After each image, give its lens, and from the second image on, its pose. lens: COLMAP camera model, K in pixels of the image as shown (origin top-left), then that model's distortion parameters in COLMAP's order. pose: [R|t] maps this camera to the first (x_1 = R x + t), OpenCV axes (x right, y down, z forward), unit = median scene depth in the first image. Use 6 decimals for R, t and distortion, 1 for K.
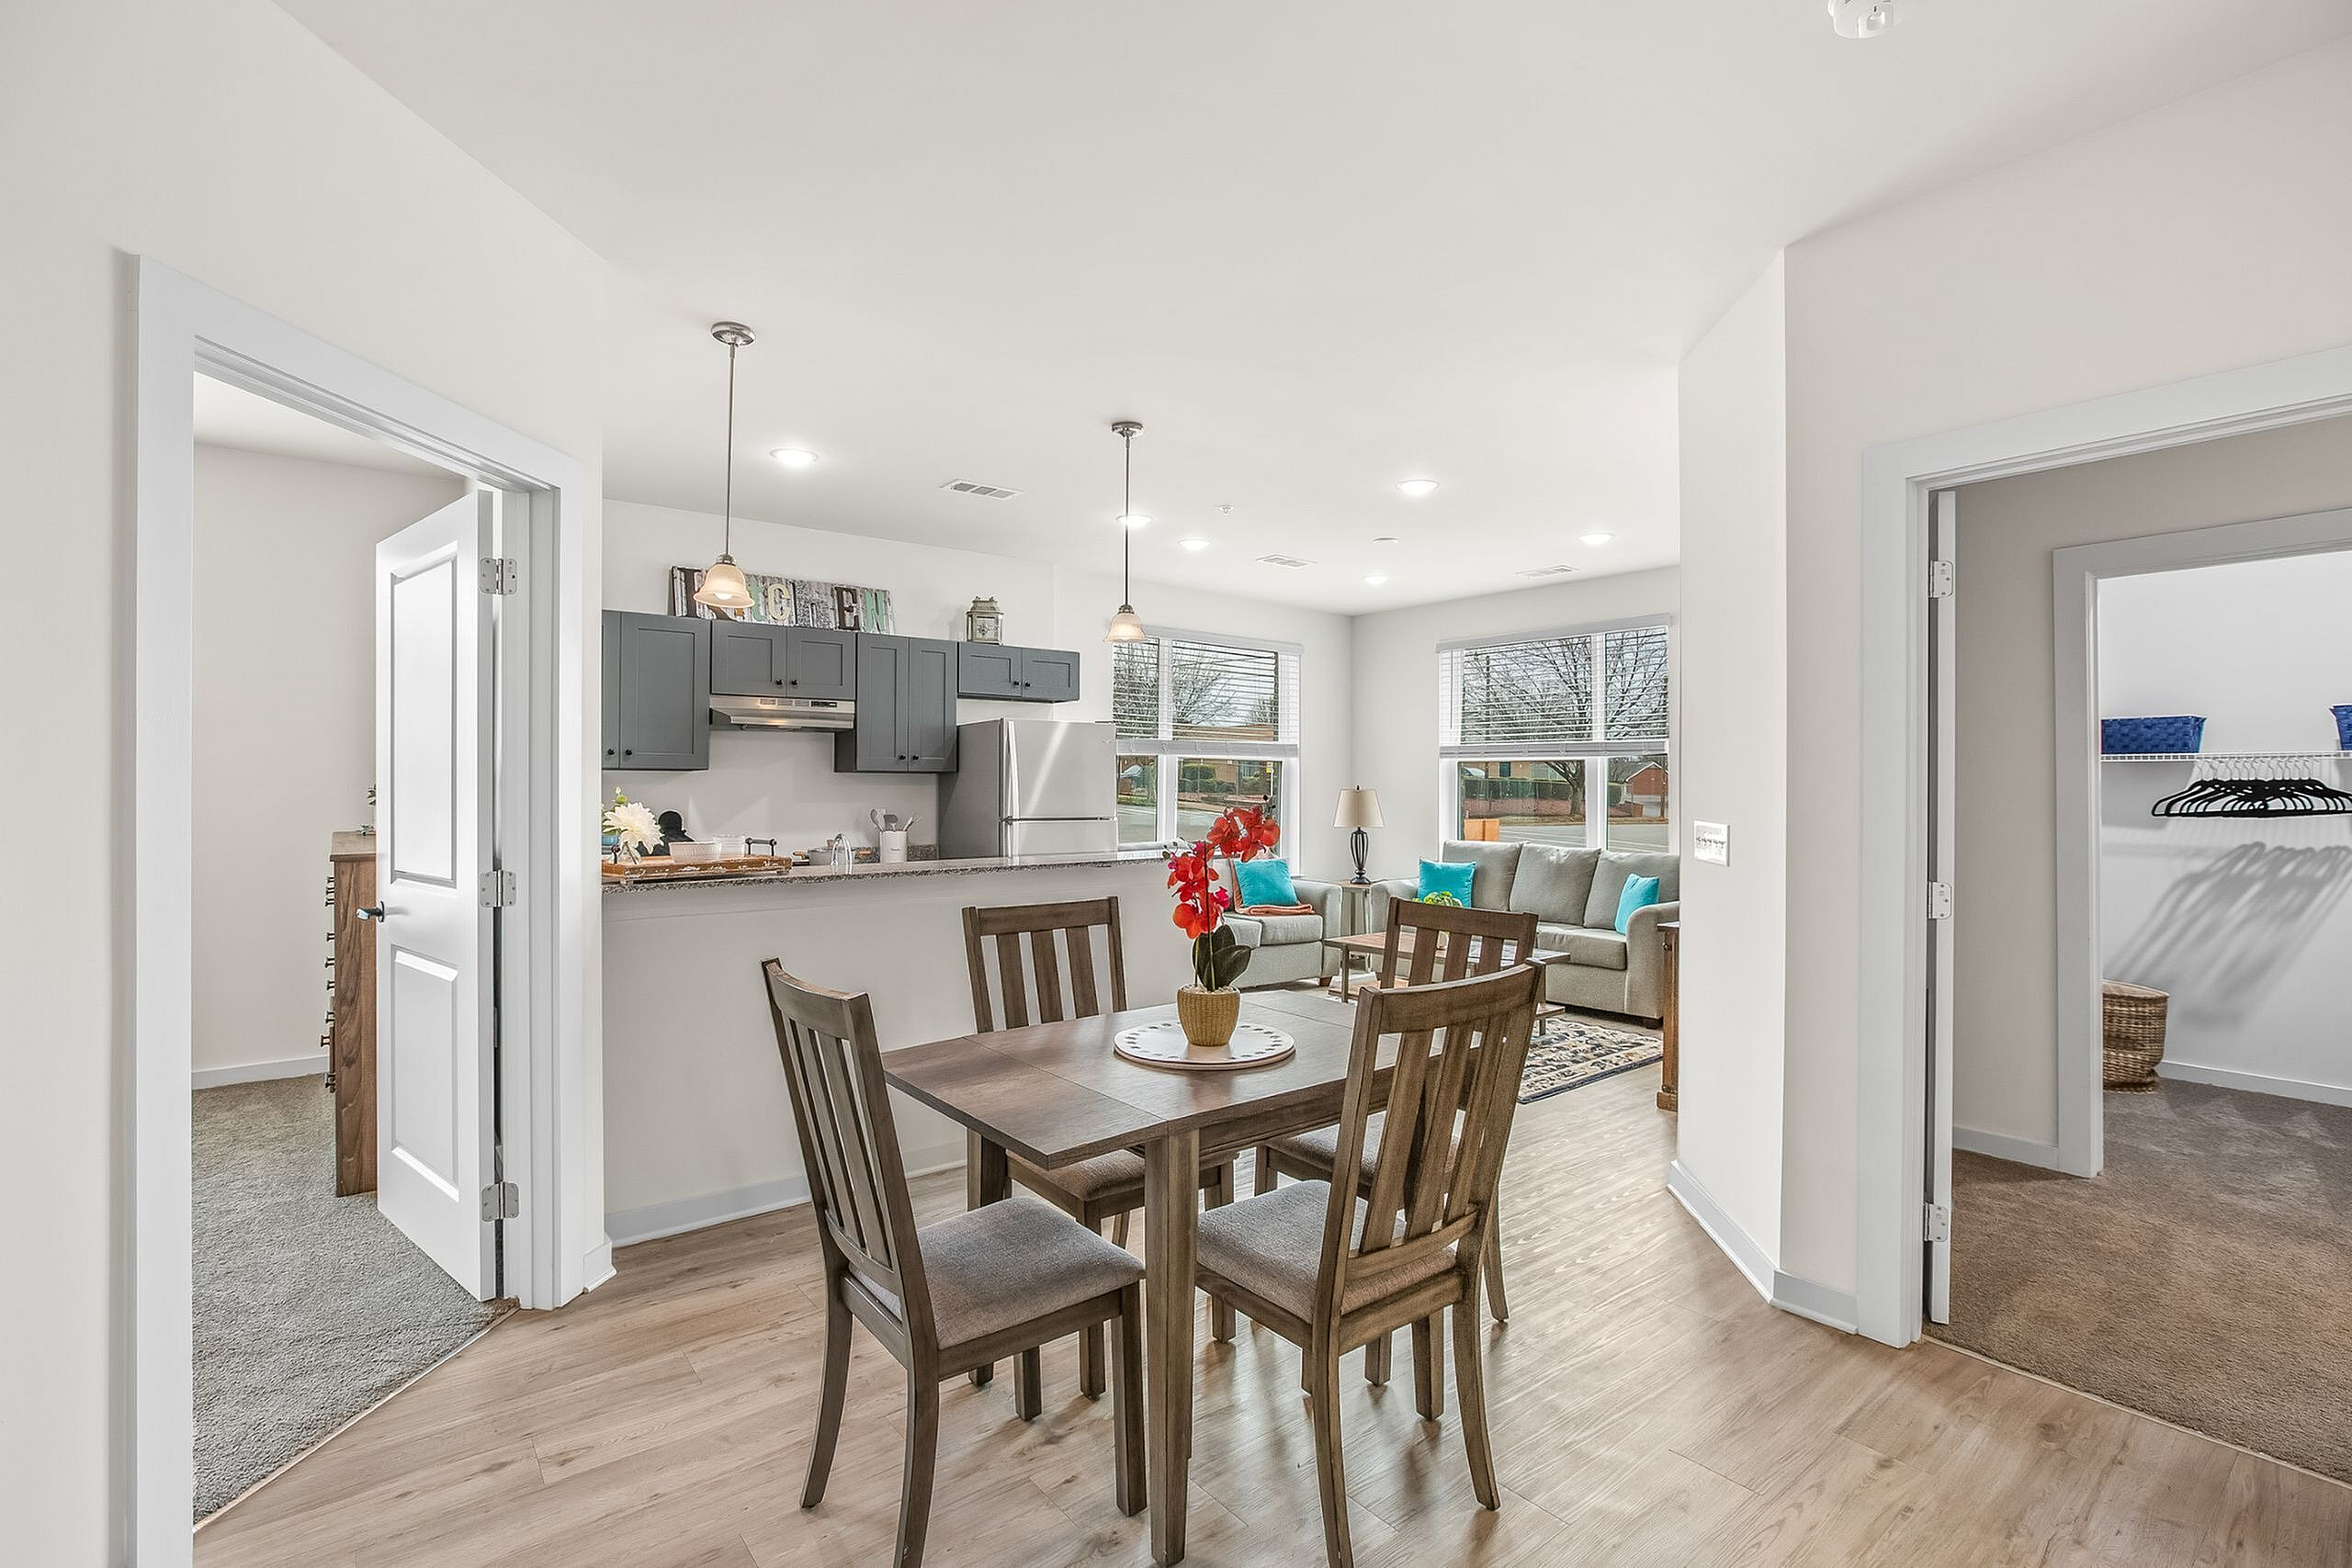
lens RADIAL K [[1067.8, 0, 1172.5], [0, 1067.8, 785.2], [0, 0, 1]] dist [-0.031396, -0.000028]
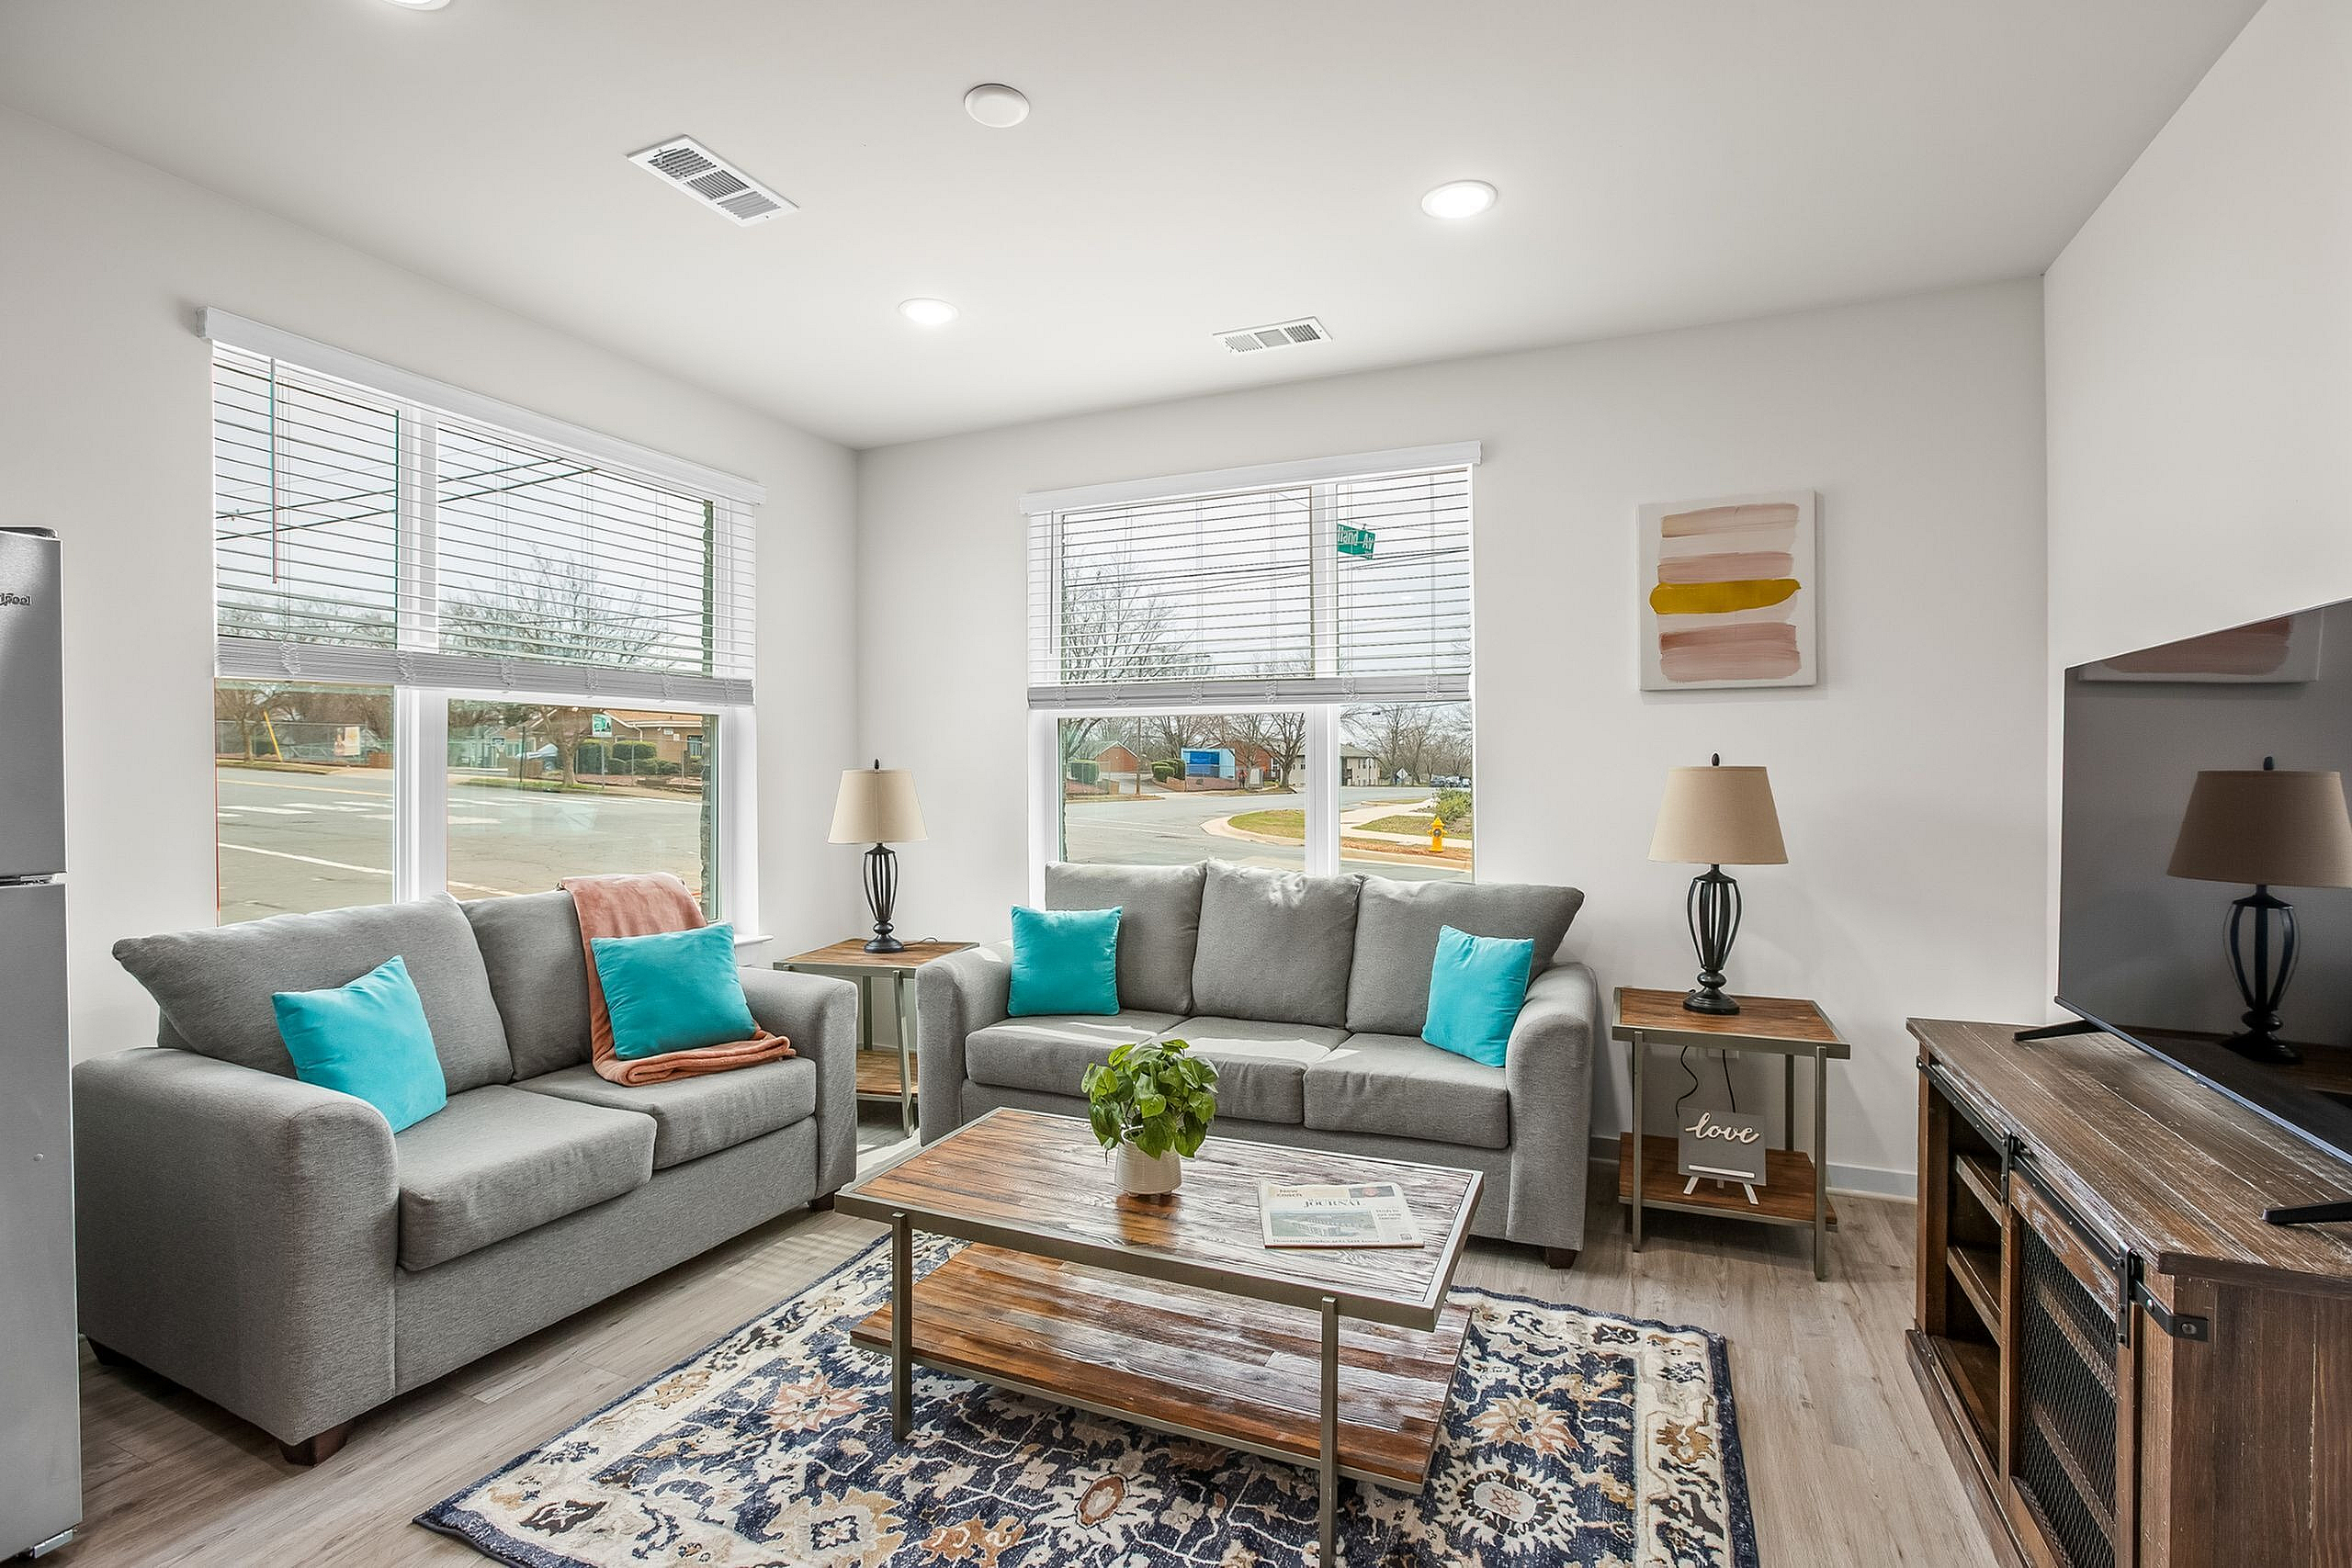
lens RADIAL K [[1067.8, 0, 1177.3], [0, 1067.8, 774.0], [0, 0, 1]] dist [-0.031396, -0.000028]
pose [[0.880737, -0.011677, 0.473461, 0.064559], [0.007505, 0.999915, 0.010701, 0.002601], [-0.473546, -0.005872, 0.880750, 0.530364]]
